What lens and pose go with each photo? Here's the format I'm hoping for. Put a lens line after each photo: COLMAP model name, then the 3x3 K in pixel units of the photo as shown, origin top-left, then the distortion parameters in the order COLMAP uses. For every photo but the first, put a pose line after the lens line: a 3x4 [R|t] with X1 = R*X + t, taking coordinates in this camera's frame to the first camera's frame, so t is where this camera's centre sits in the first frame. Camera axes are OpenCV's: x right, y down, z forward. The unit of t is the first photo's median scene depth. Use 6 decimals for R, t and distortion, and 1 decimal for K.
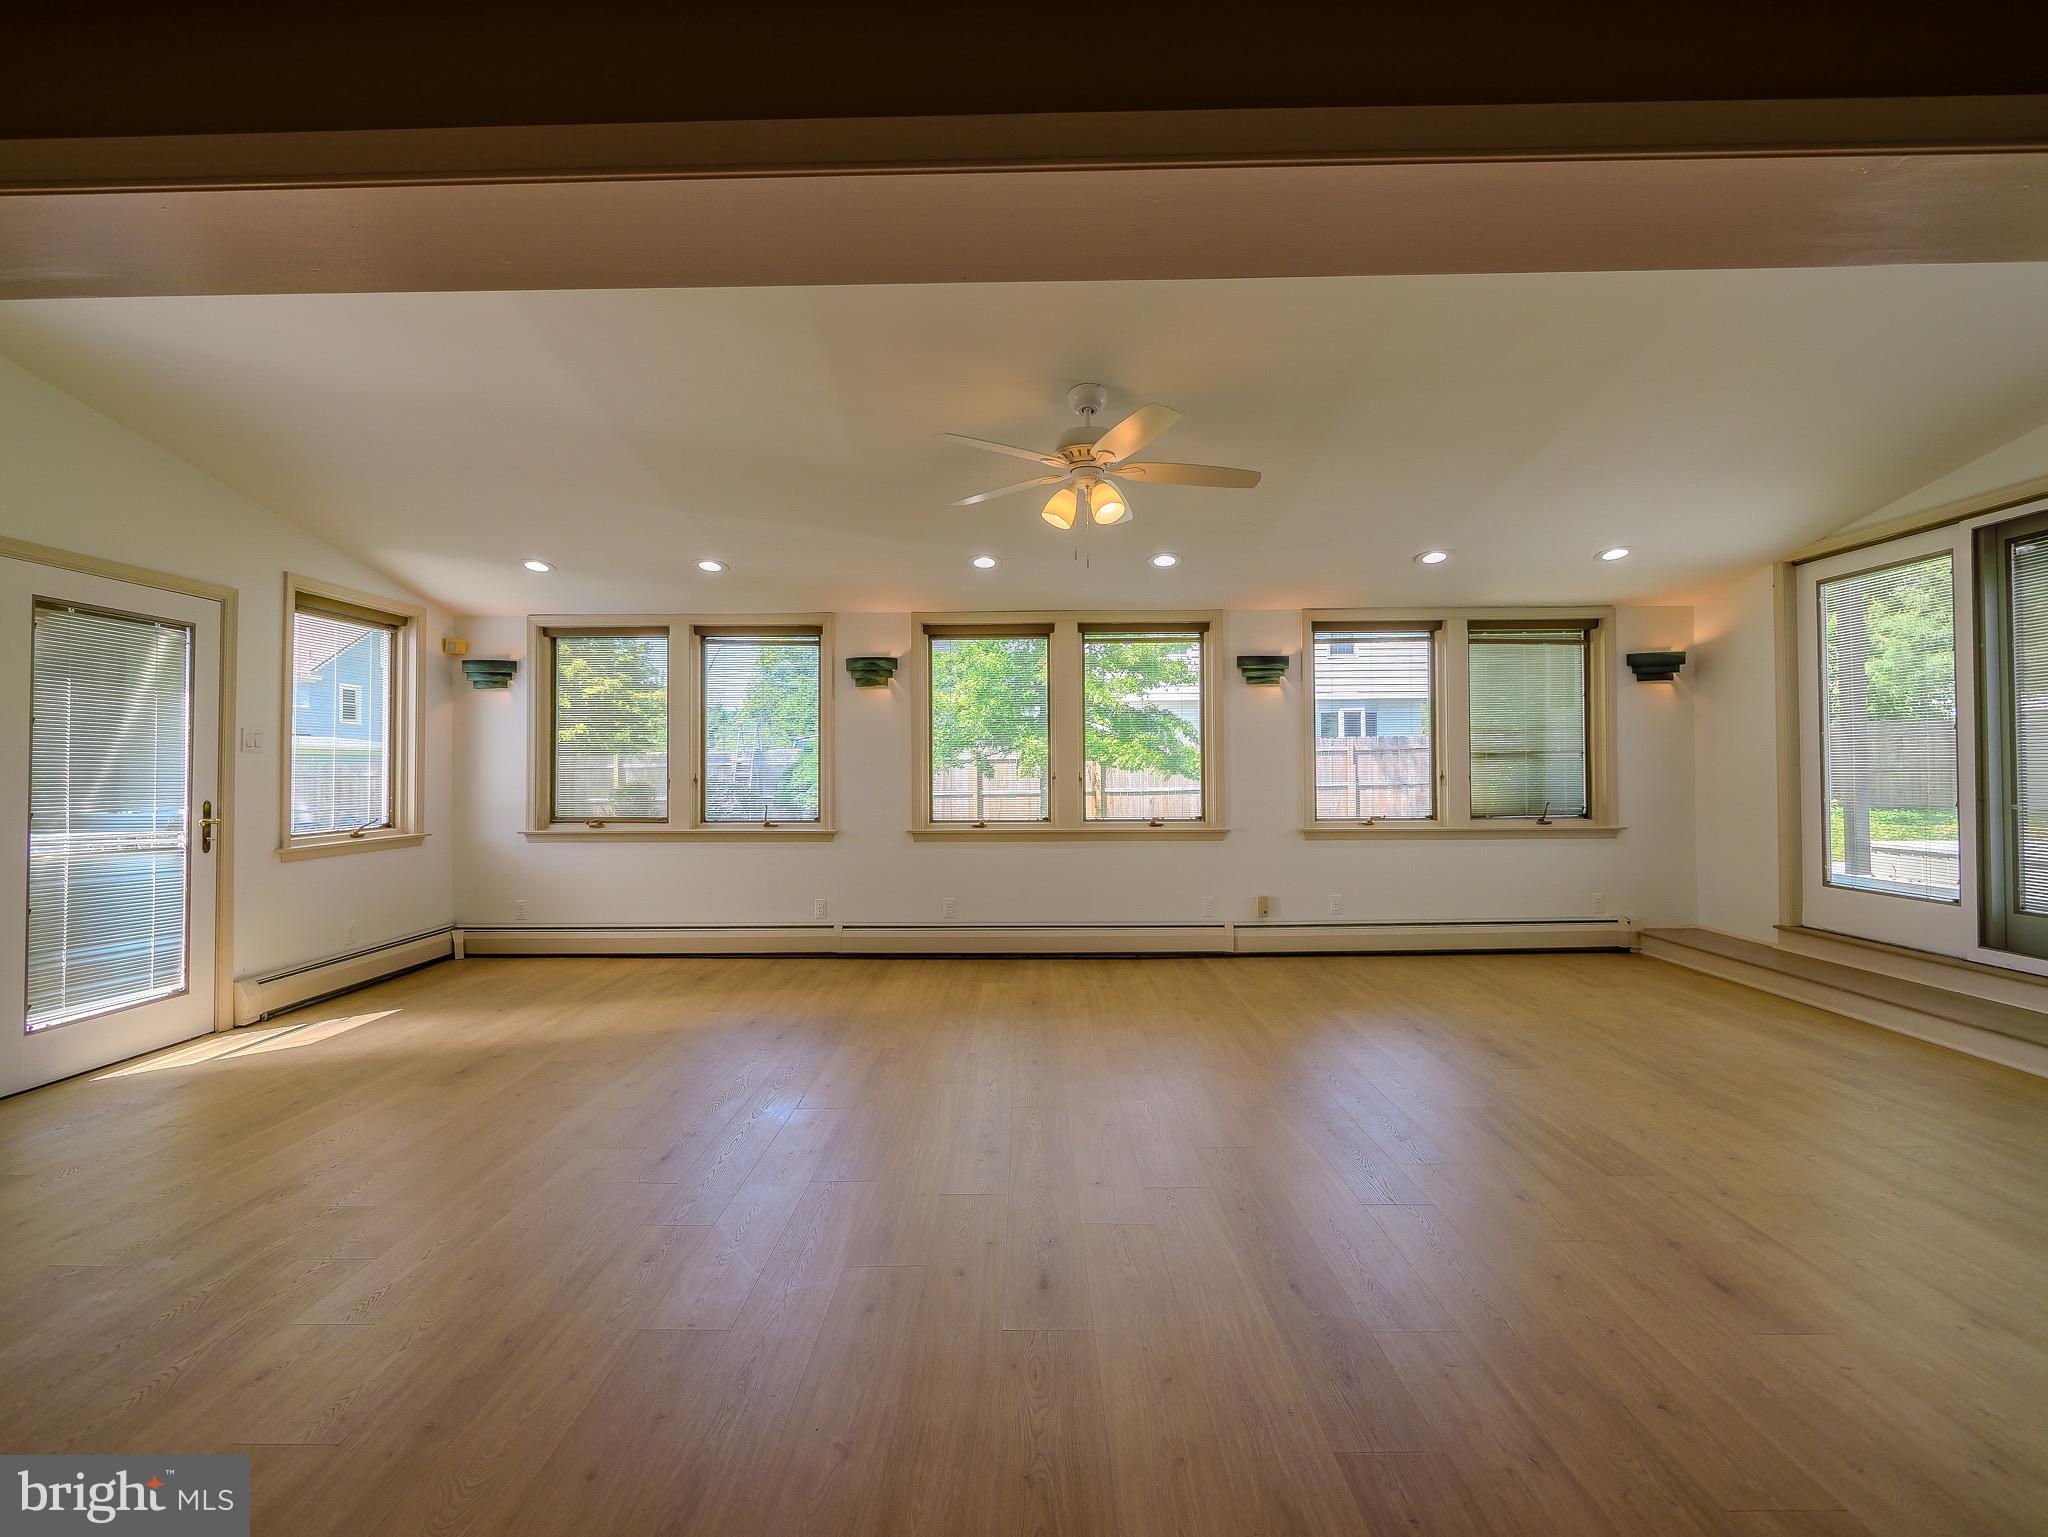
lens RADIAL K [[875.2, 0, 1024.1], [0, 875.2, 750.9], [0, 0, 1]] dist [-0.009273, -0.000022]
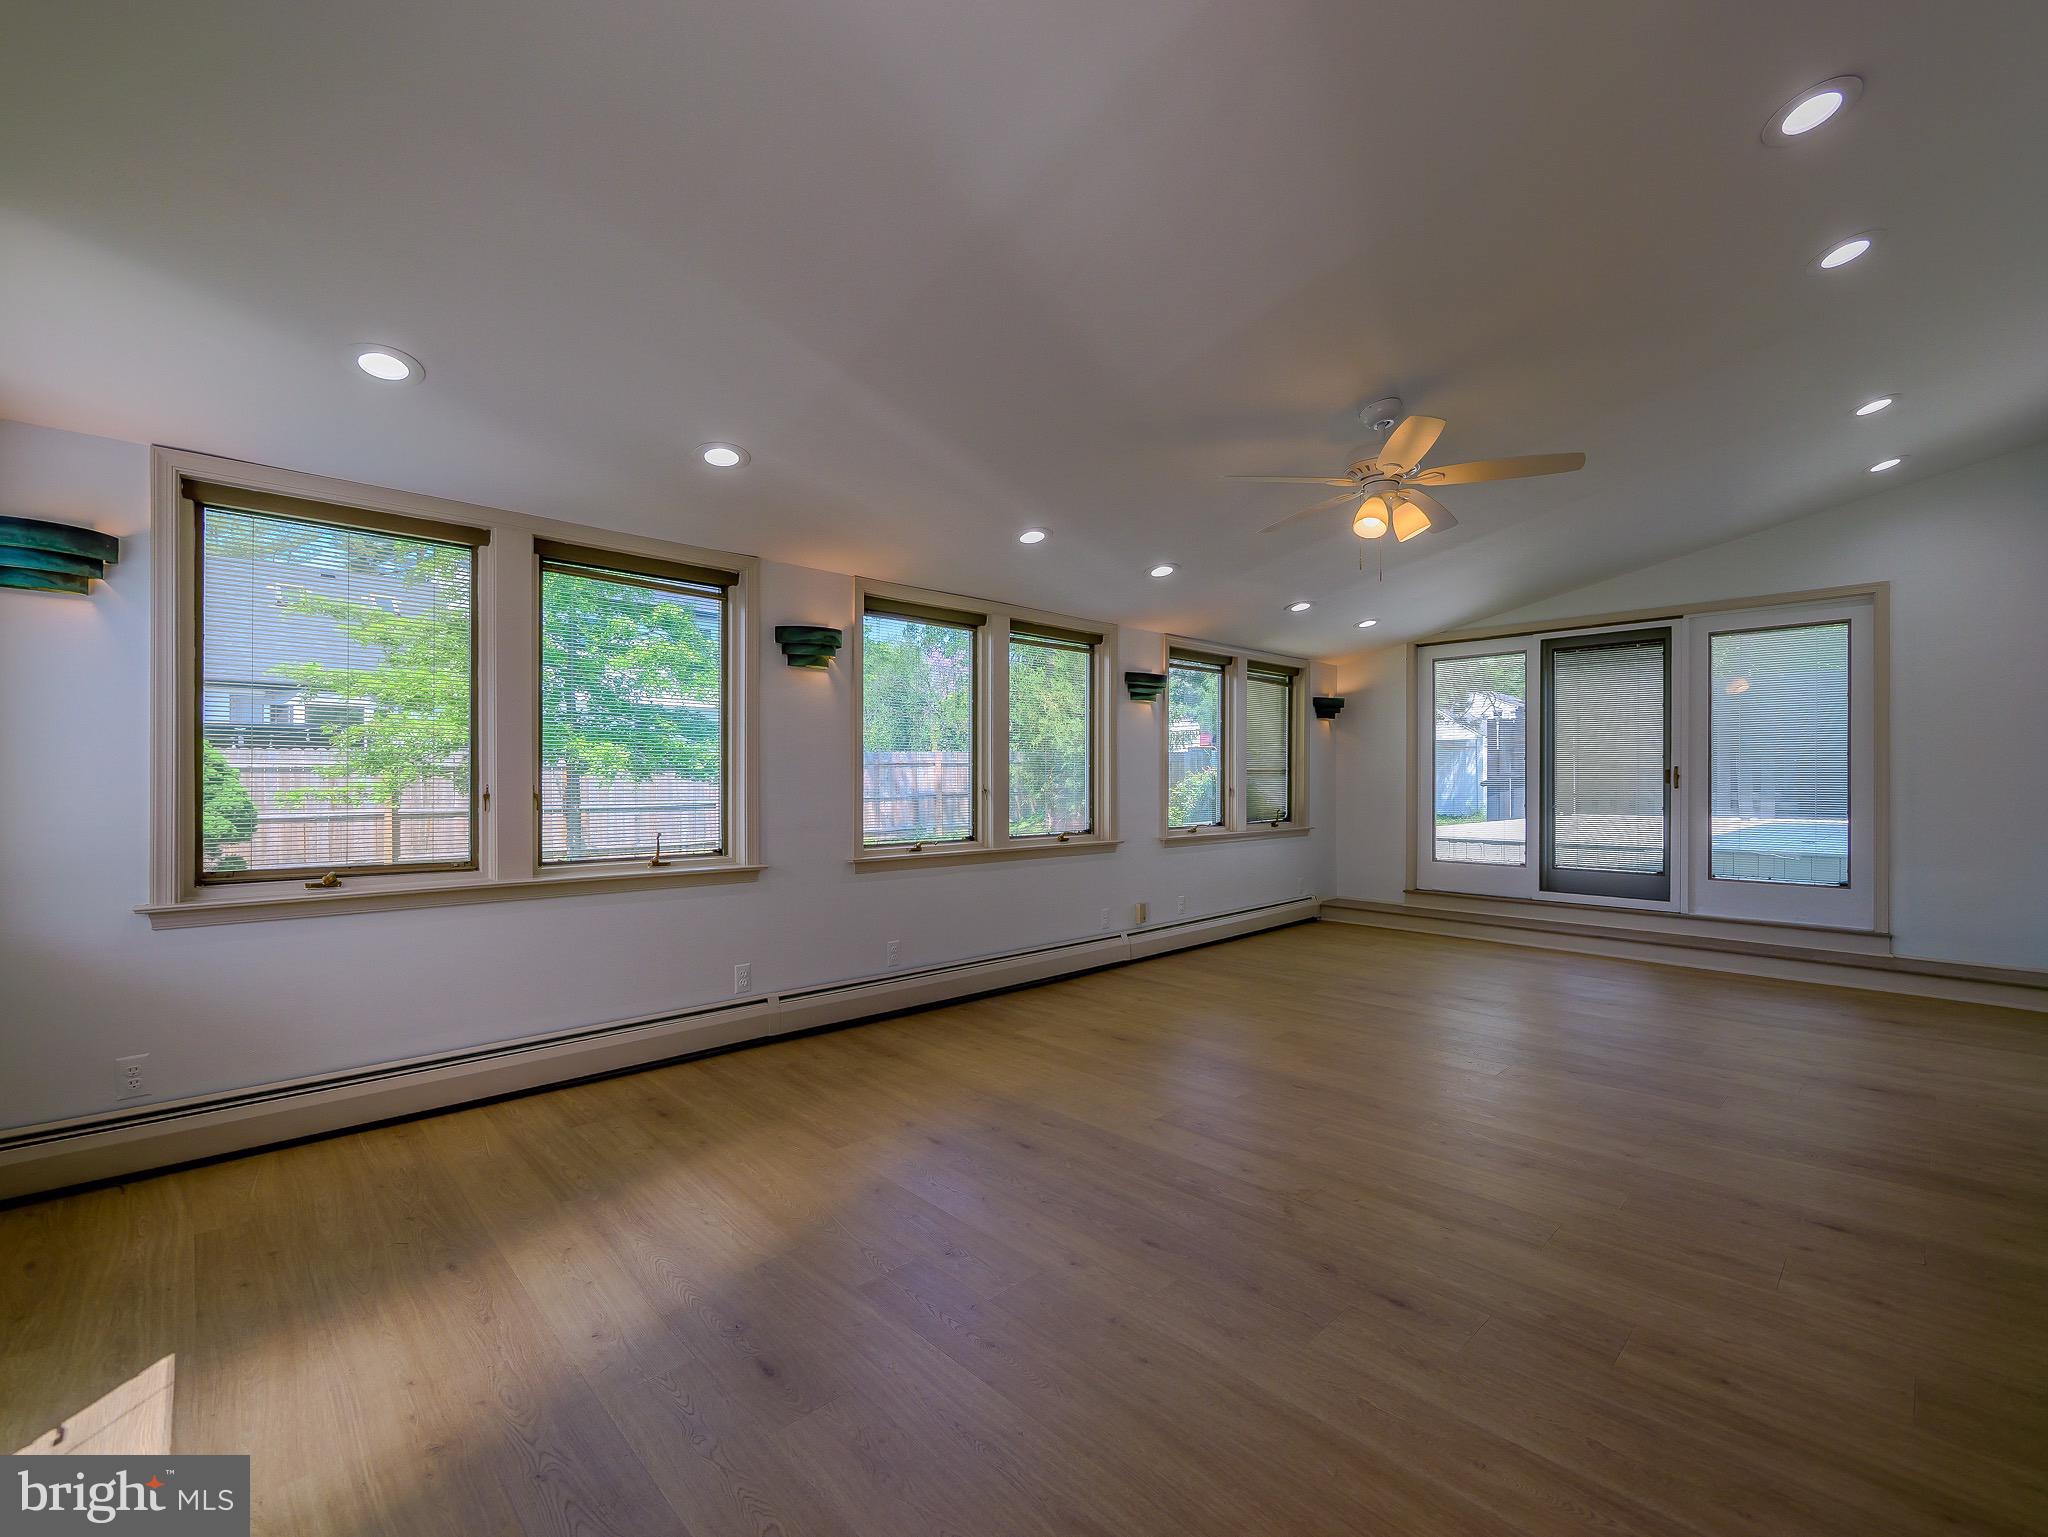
lens RADIAL K [[886.0, 0, 1050.9], [0, 886.0, 774.6], [0, 0, 1]] dist [-0.005773, -0.000301]
pose [[0.711852, 0.010960, 0.702244, -0.550080], [-0.019025, 0.999812, 0.003680, 0.010060], [-0.702072, -0.015980, 0.711927, 0.322303]]
